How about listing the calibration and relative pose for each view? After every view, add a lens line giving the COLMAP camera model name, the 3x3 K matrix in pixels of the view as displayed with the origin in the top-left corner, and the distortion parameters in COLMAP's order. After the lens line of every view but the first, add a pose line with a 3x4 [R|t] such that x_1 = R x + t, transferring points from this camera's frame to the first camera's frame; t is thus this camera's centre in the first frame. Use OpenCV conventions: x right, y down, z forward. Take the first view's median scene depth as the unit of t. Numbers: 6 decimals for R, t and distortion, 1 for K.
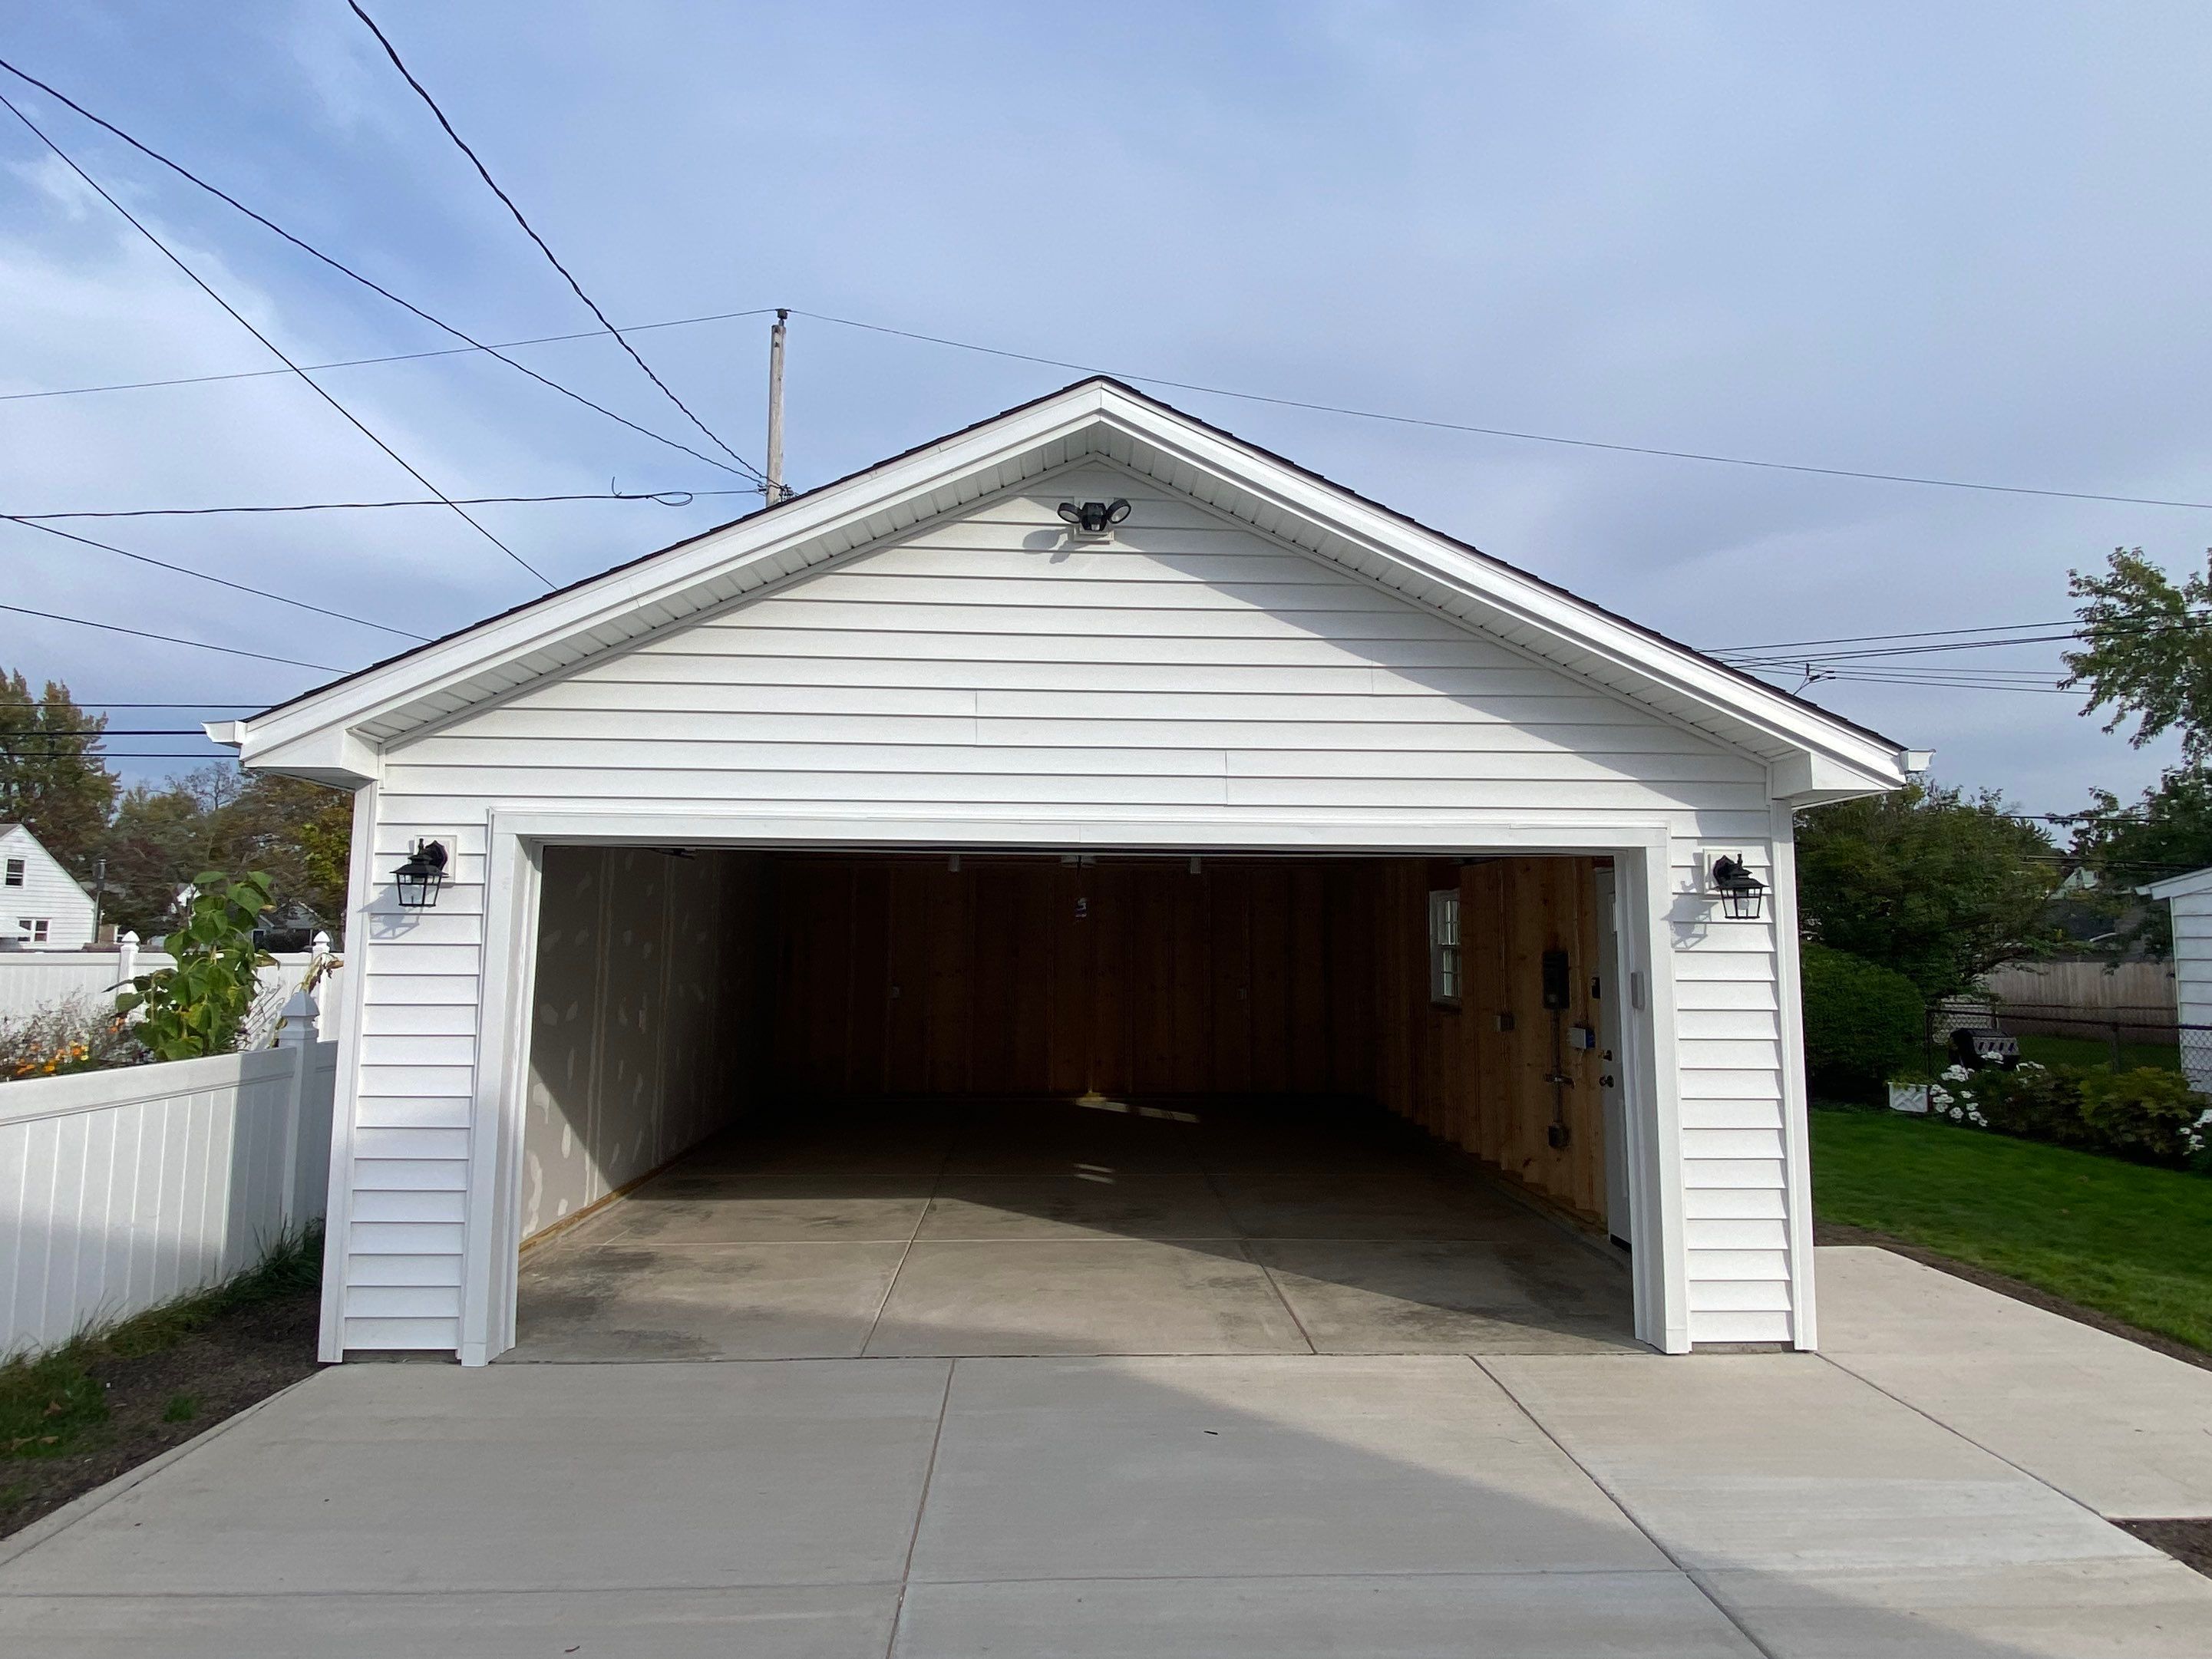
lens RADIAL K [[1228.4, 0, 1102.7], [0, 1228.4, 816.2], [0, 0, 1]] dist [0.005167, -0.011134]
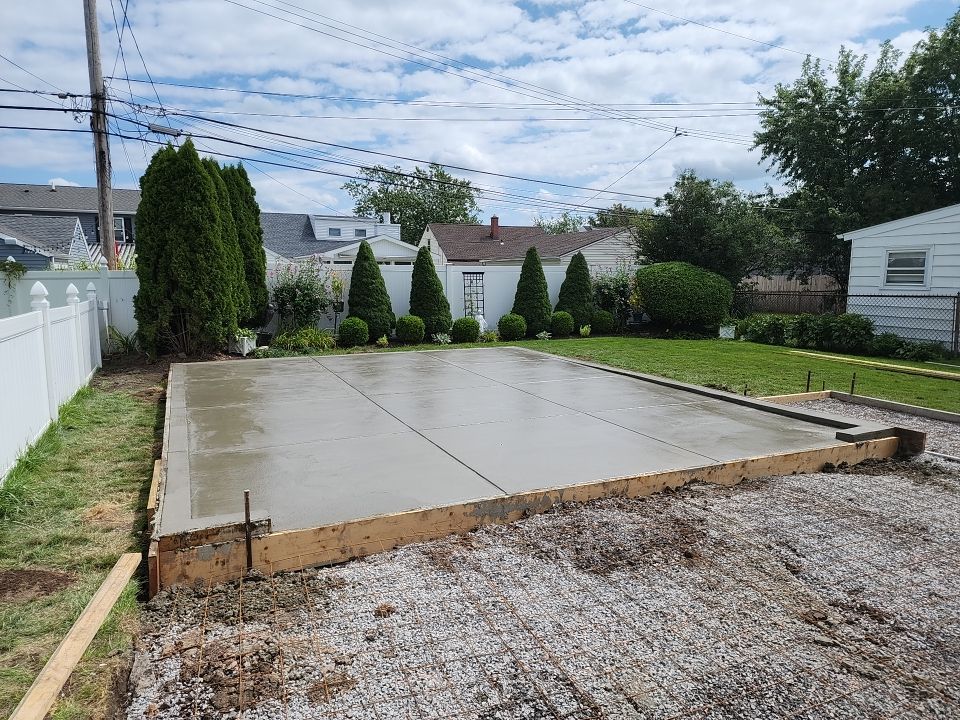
lens RADIAL K [[638.2, 0, 472.5], [0, 638.2, 362.6], [0, 0, 1]] dist [0.065203, -0.045322]
pose [[0.928885, -0.056797, 0.365988, -0.243902], [-0.031030, 0.972763, 0.229716, 0.032749], [-0.369067, -0.224736, 0.901822, 0.119194]]
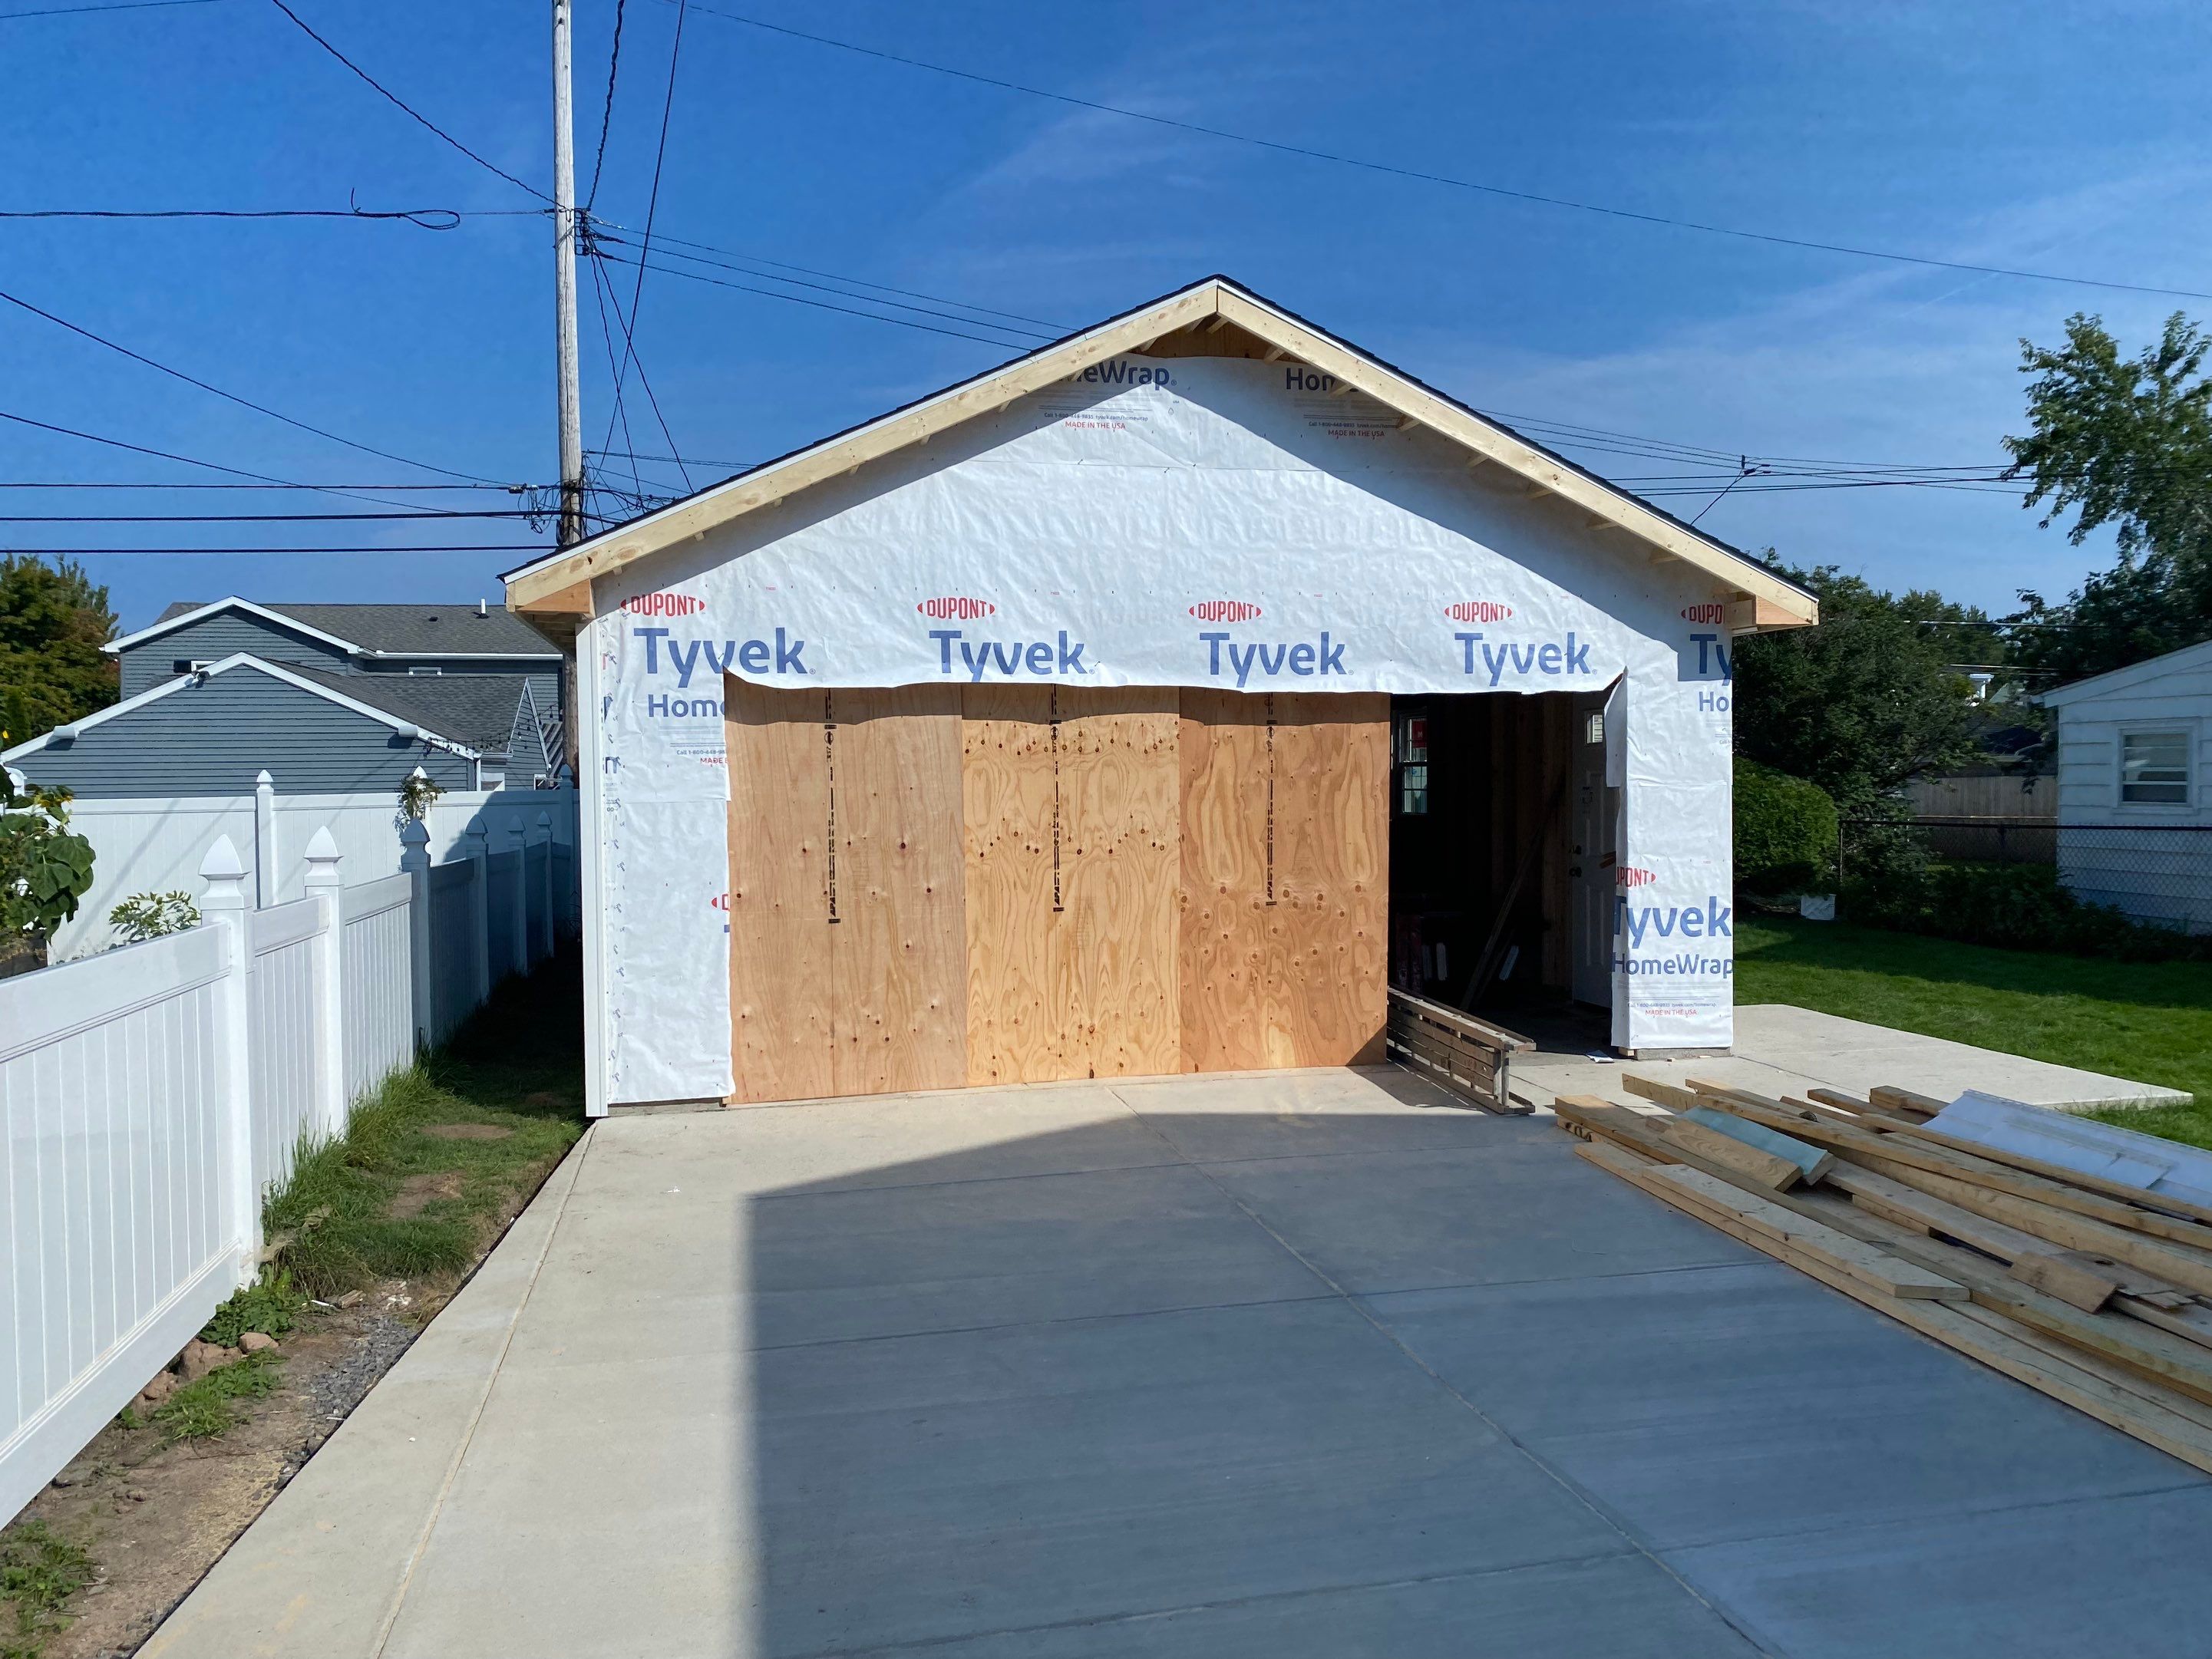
lens RADIAL K [[1677.9, 0, 1121.2], [0, 1677.9, 861.1], [0, 0, 1]] dist [0.051739, -0.055869]
pose [[0.983797, -0.027639, 0.177144, -0.179545], [0.000753, 0.988675, 0.150074, -0.021234], [-0.179286, -0.147508, 0.972676, -0.287689]]
